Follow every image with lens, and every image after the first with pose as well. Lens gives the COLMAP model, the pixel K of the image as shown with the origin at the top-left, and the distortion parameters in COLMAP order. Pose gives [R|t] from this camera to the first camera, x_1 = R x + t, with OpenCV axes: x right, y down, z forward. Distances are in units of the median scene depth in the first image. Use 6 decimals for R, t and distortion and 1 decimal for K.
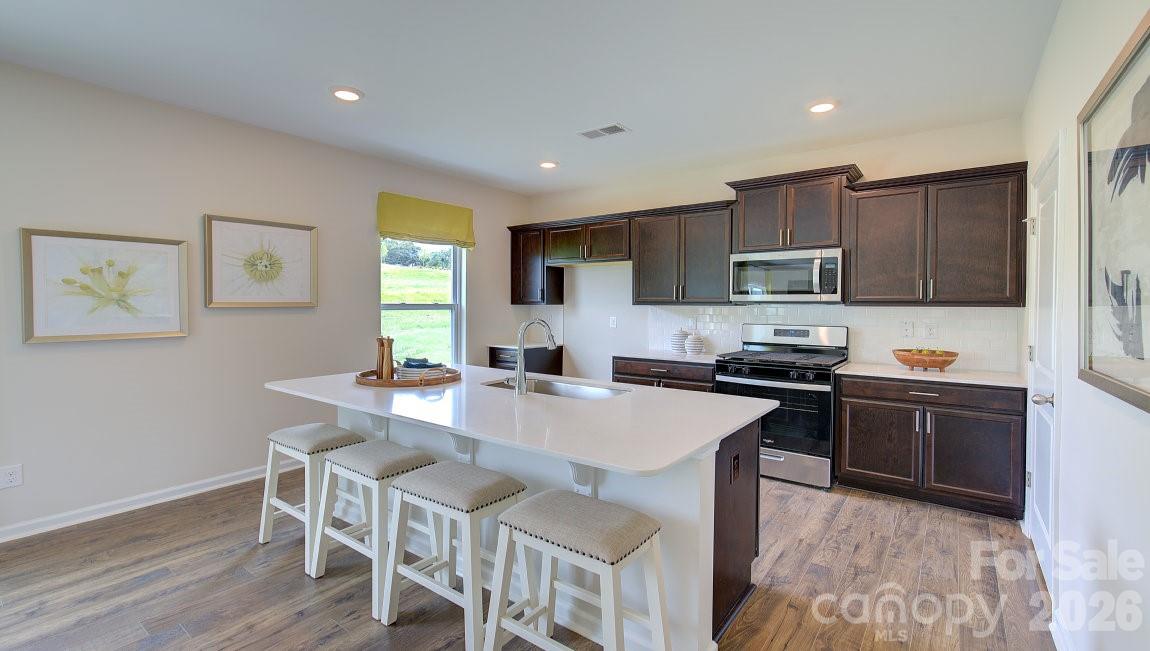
lens RADIAL K [[508.5, 0, 571.1], [0, 508.5, 315.0], [0, 0, 1]] dist [0.013801, 0.001097]
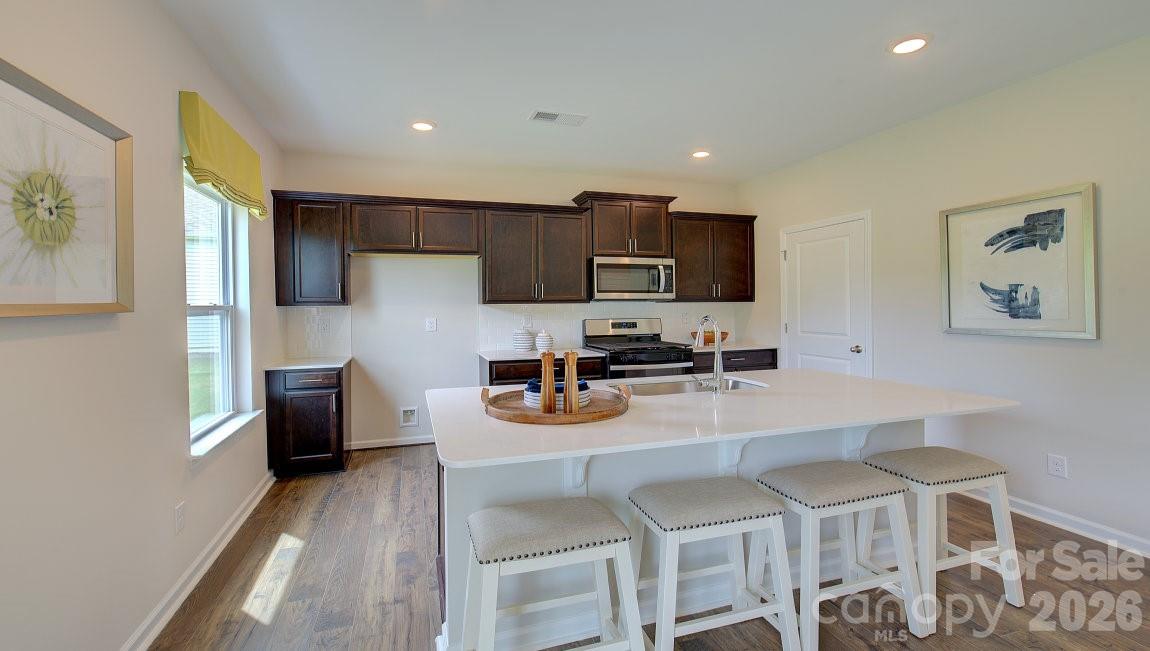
lens RADIAL K [[508.5, 0, 567.1], [0, 508.5, 308.8], [0, 0, 1]] dist [0.013801, 0.001097]
pose [[0.579444, -0.017867, 0.814816, -0.635433], [0.027680, 0.999614, 0.002235, -0.010396], [-0.814542, 0.021259, 0.579715, 0.420606]]
